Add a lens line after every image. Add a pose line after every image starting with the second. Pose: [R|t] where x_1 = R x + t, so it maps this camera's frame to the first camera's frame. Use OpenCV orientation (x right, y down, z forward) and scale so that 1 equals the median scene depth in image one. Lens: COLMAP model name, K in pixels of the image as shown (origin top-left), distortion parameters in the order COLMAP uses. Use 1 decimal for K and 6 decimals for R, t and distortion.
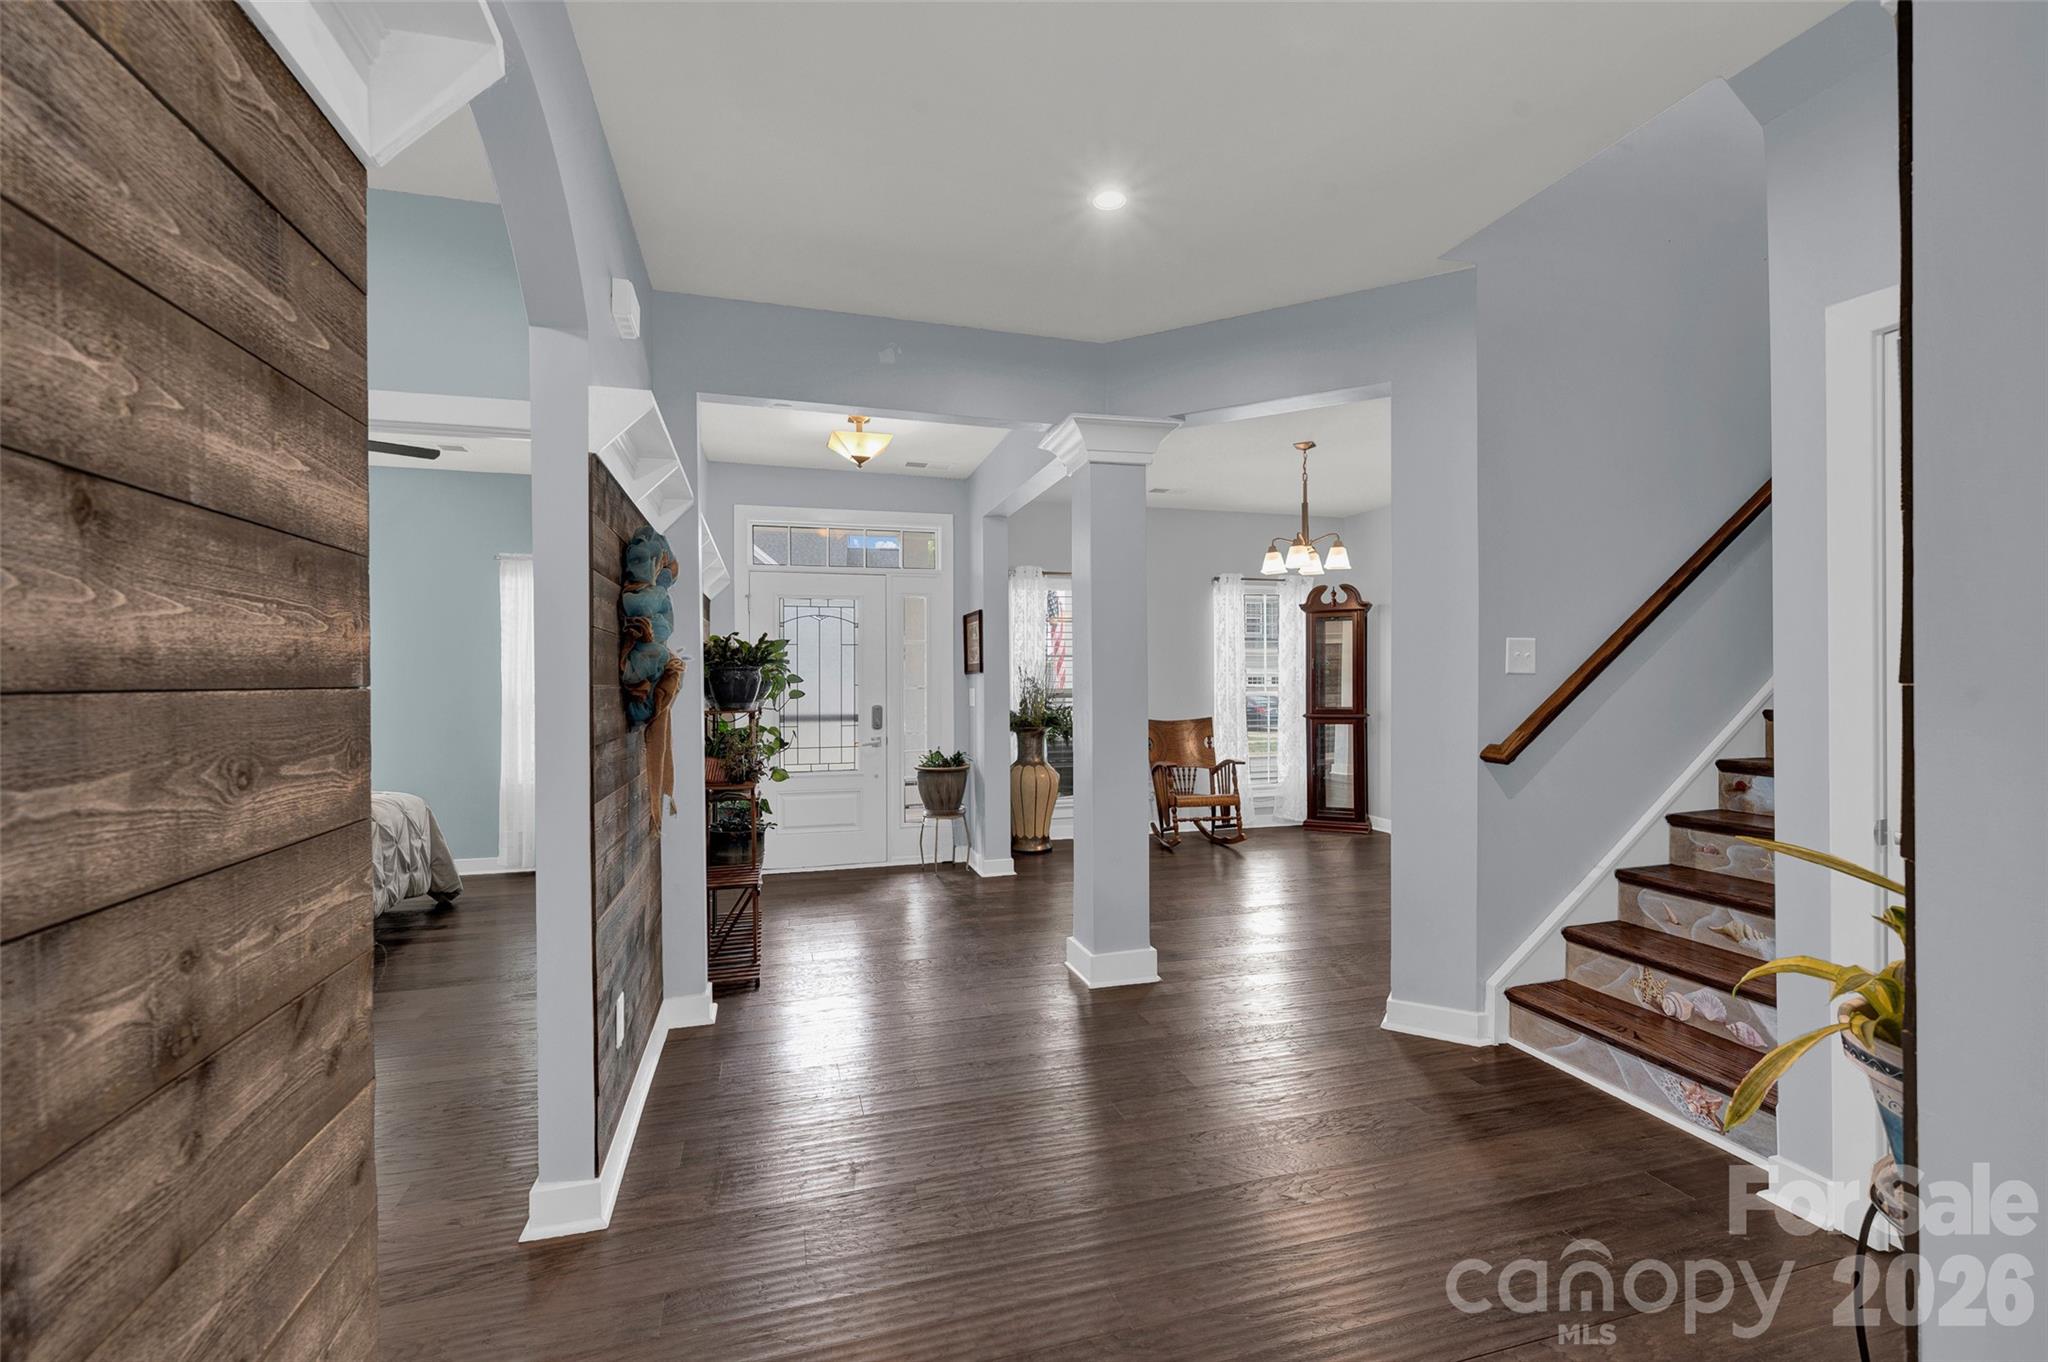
lens RADIAL K [[868.9, 0, 1016.8], [0, 868.9, 677.5], [0, 0, 1]] dist [-0.006337, 0.000941]
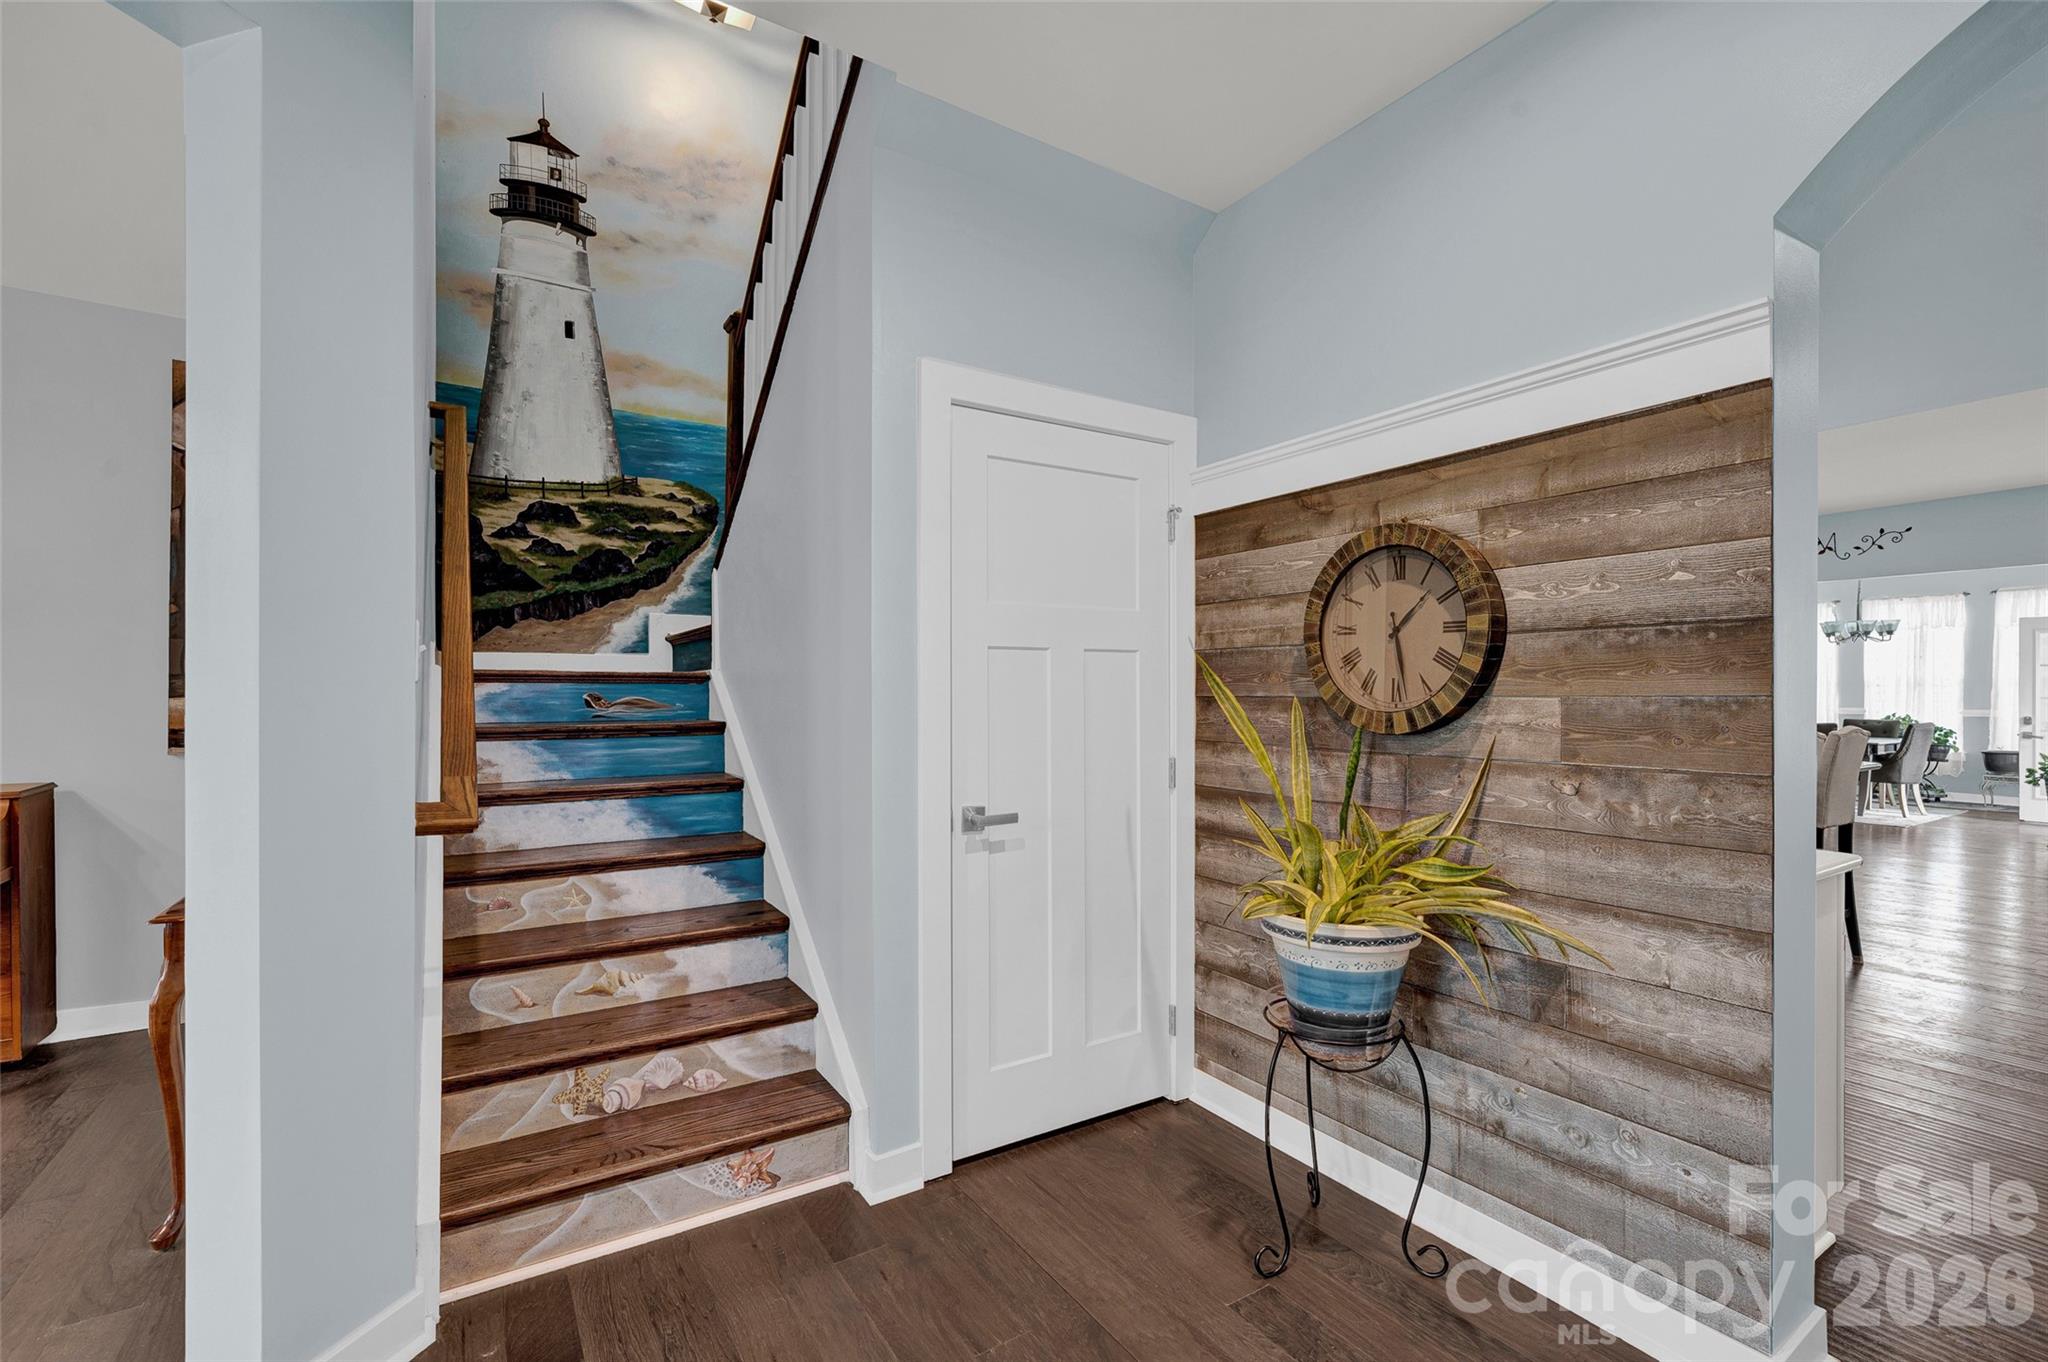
lens RADIAL K [[924.8, 0, 1032.1], [0, 924.8, 689.8], [0, 0, 1]] dist [0.006013, 0.001035]
pose [[-0.302589, 0.002387, 0.953118, -0.072912], [-0.005994, 0.999972, -0.004407, 0.001463], [-0.953102, -0.007047, -0.302566, 0.371052]]
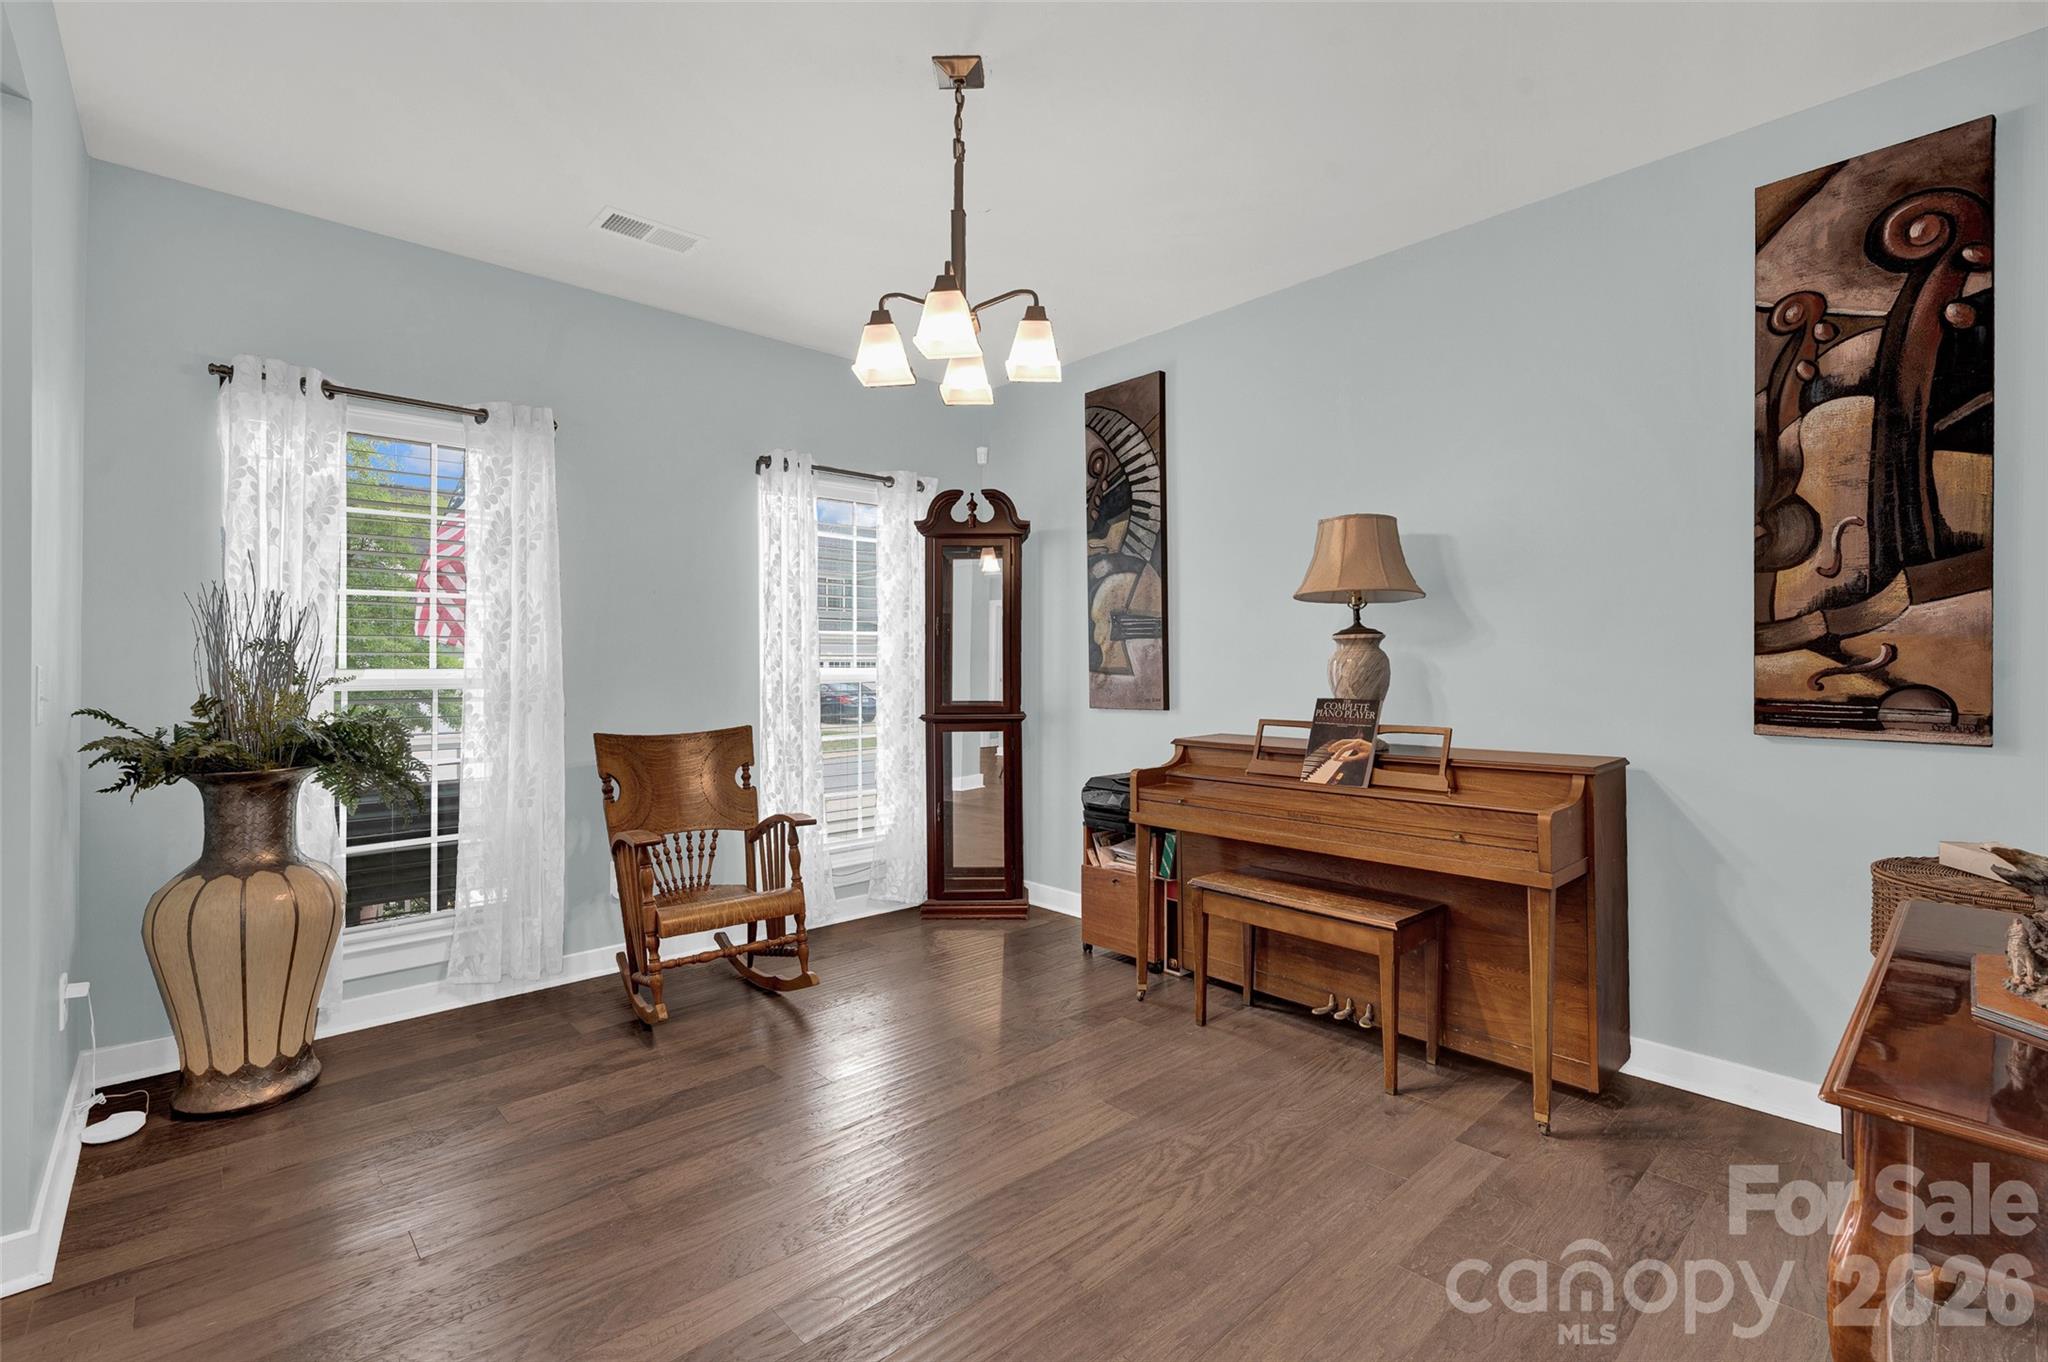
lens RADIAL K [[868.9, 0, 1029.2], [0, 868.9, 666.0], [0, 0, 1]] dist [-0.006337, 0.000941]
pose [[0.884558, 0.003571, 0.466416, 0.136219], [-0.002888, 0.999993, -0.002180, 0.012127], [-0.466421, 0.000582, 0.884563, 0.495215]]
